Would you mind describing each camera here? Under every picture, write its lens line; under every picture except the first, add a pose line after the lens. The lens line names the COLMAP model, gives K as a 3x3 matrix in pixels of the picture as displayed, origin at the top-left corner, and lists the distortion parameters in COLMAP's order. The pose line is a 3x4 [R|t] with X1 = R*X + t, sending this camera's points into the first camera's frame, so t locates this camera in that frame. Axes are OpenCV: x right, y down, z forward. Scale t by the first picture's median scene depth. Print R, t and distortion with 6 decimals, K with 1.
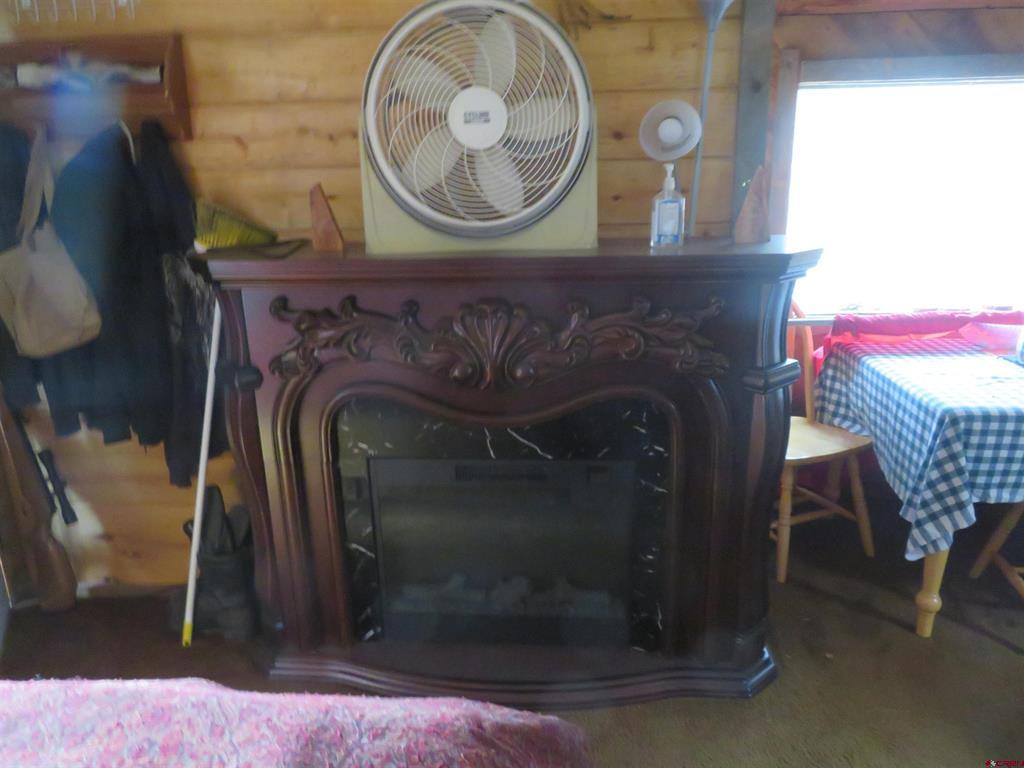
lens RADIAL K [[743.7, 0, 512.0], [0, 743.7, 384.0], [0, 0, 1]] dist [0.004697, -0.002532]
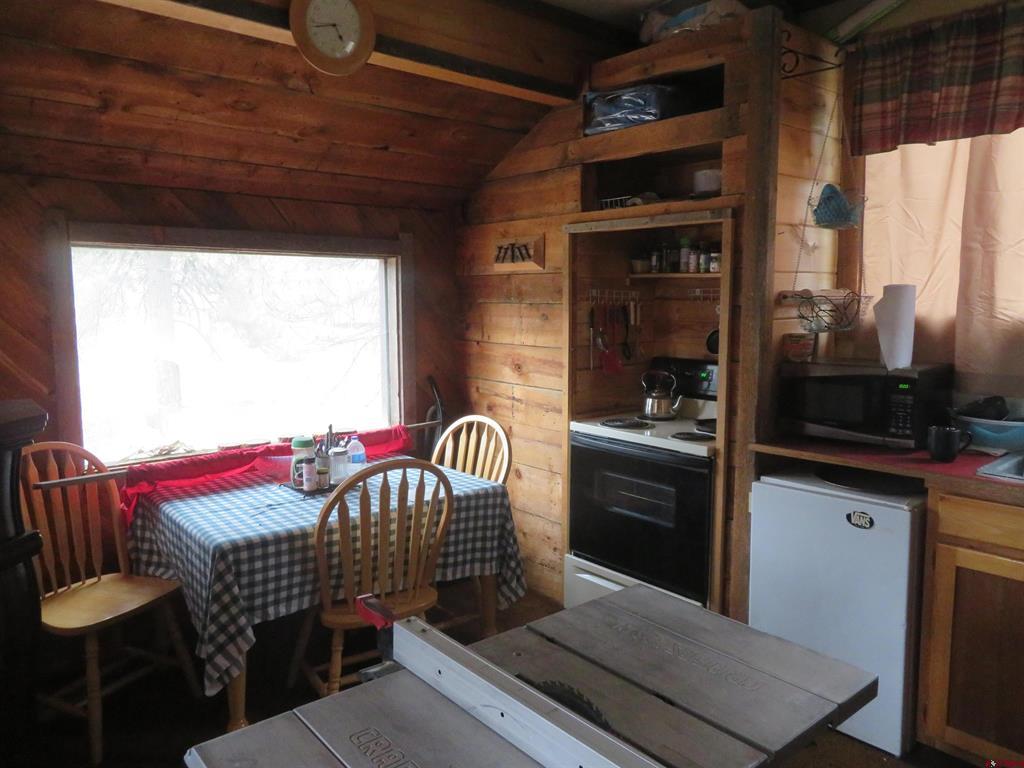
lens RADIAL K [[743.7, 0, 512.0], [0, 743.7, 384.0], [0, 0, 1]] dist [0.004697, -0.002532]
pose [[0.724301, -0.056284, 0.687183, 0.154516], [0.174901, 0.979061, -0.104157, -0.007663], [-0.666932, 0.195630, 0.718979, -0.114403]]
